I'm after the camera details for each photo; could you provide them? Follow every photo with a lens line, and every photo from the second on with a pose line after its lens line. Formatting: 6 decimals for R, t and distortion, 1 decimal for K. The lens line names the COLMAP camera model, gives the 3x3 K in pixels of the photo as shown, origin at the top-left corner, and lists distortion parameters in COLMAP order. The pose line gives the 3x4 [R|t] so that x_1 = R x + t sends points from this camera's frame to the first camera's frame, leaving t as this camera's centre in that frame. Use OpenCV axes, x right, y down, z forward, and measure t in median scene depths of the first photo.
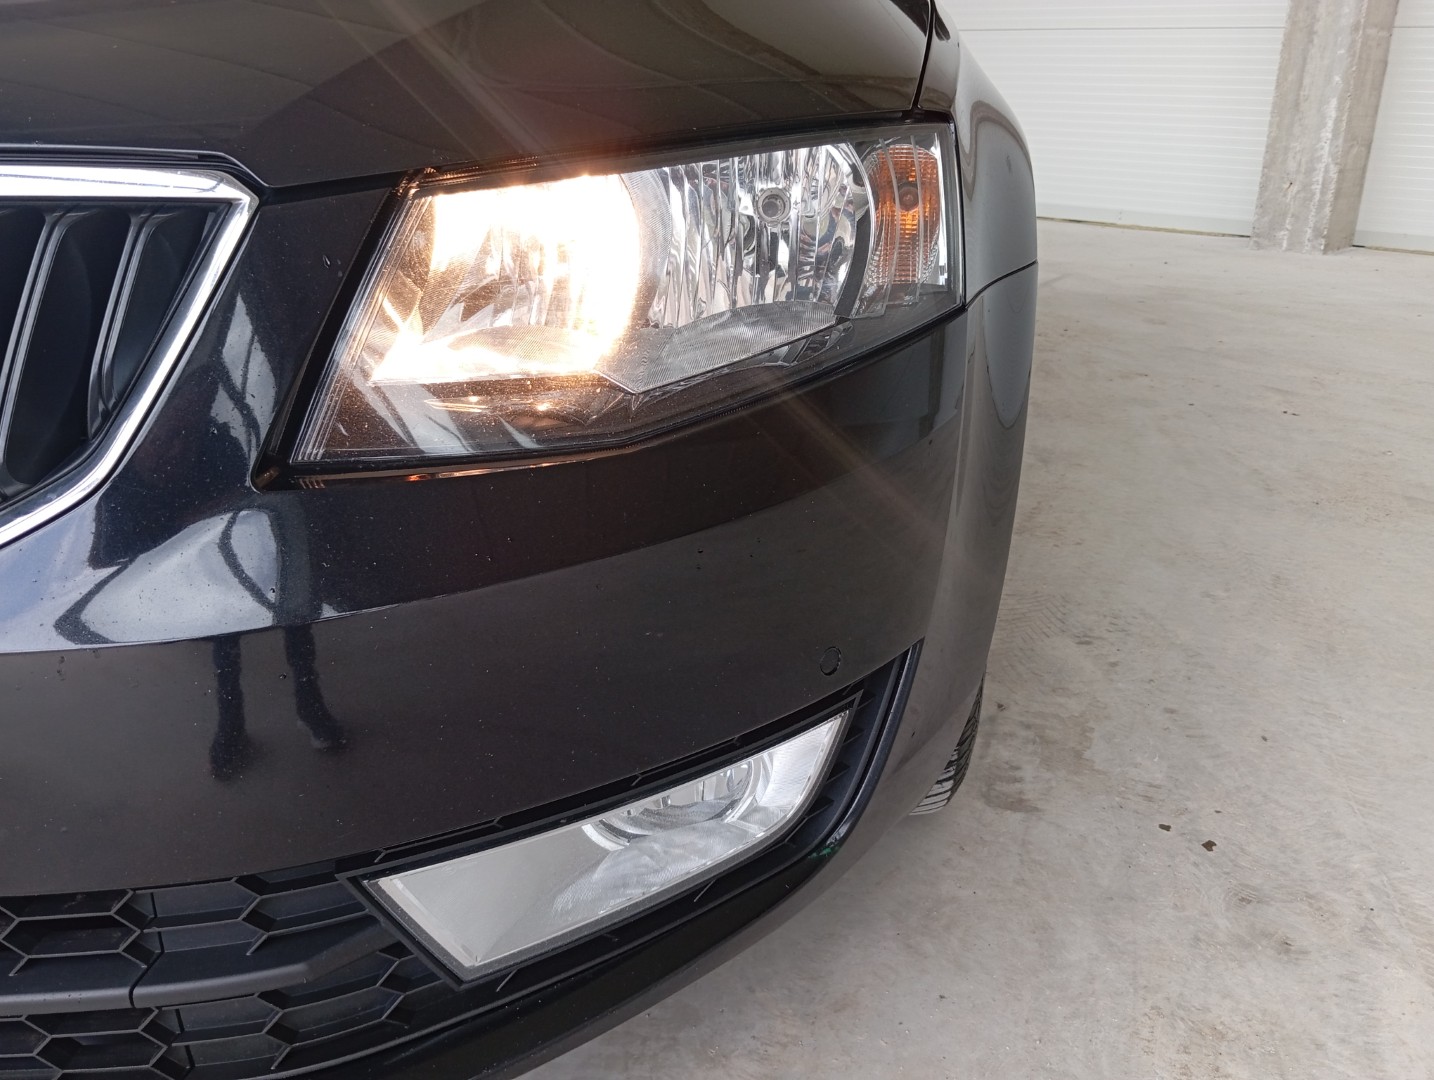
lens RADIAL K [[1237.4, 0, 717.5], [0, 1237.4, 543.9], [0, 0, 1]] dist [0.036986, -0.058533]
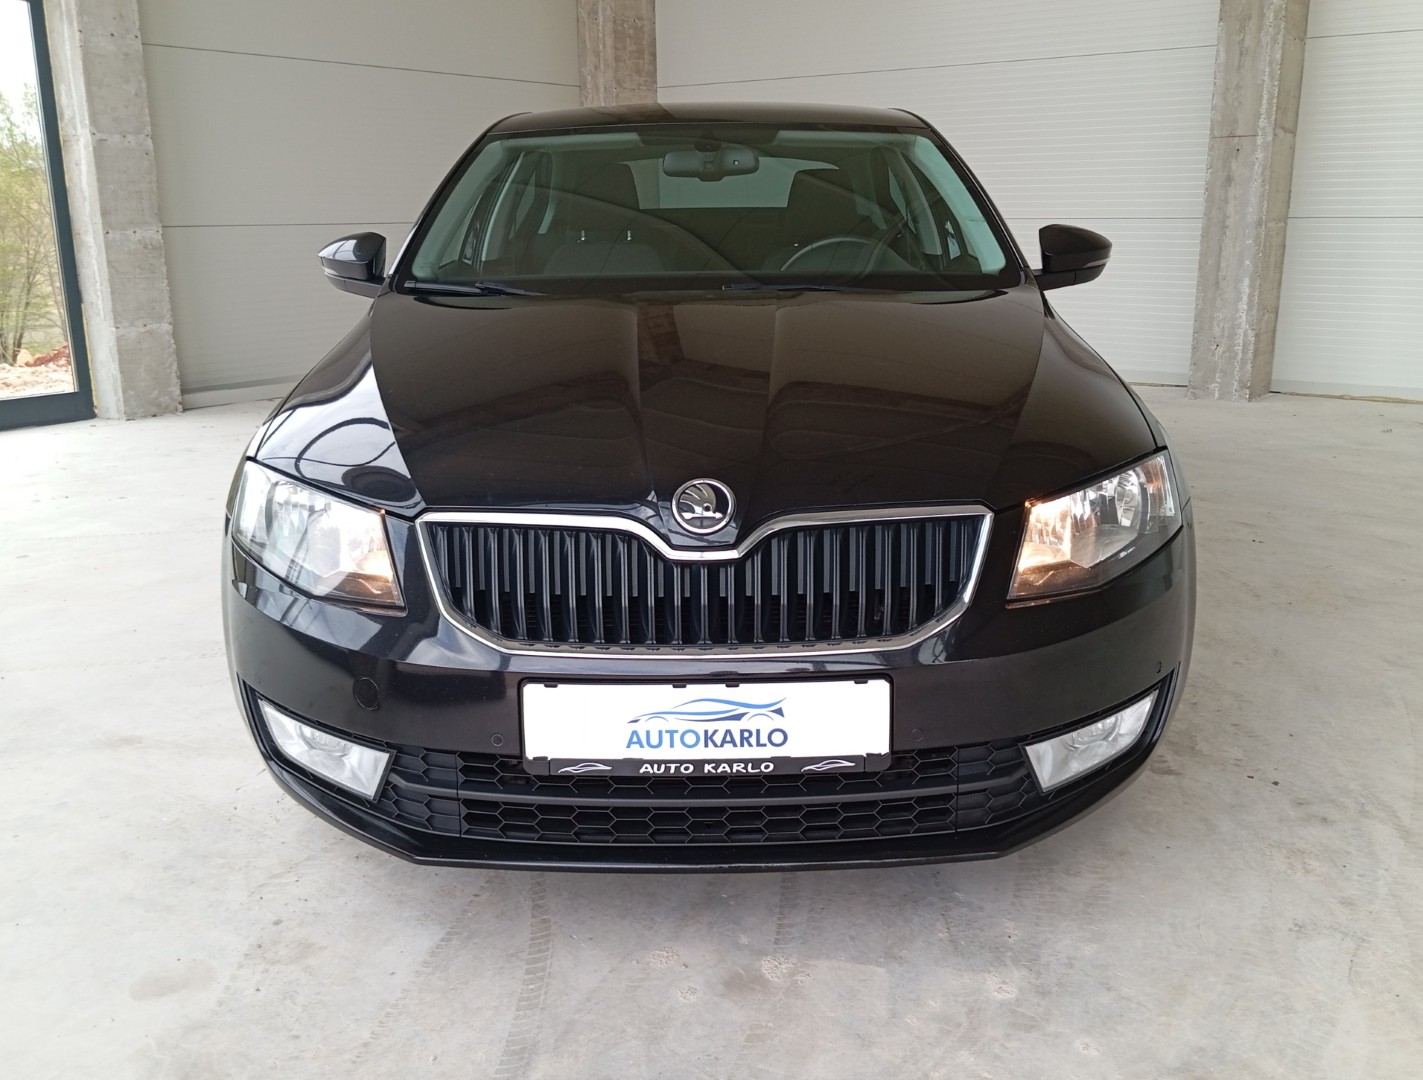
lens RADIAL K [[1318.5, 0, 714.4], [0, 1318.5, 543.4], [0, 0, 1]] dist [0.022039, -0.001341]
pose [[0.995978, -0.044716, 0.077639, -0.438434], [0.052593, 0.993336, -0.102559, 0.030221], [-0.072536, 0.106230, 0.991692, -0.719219]]
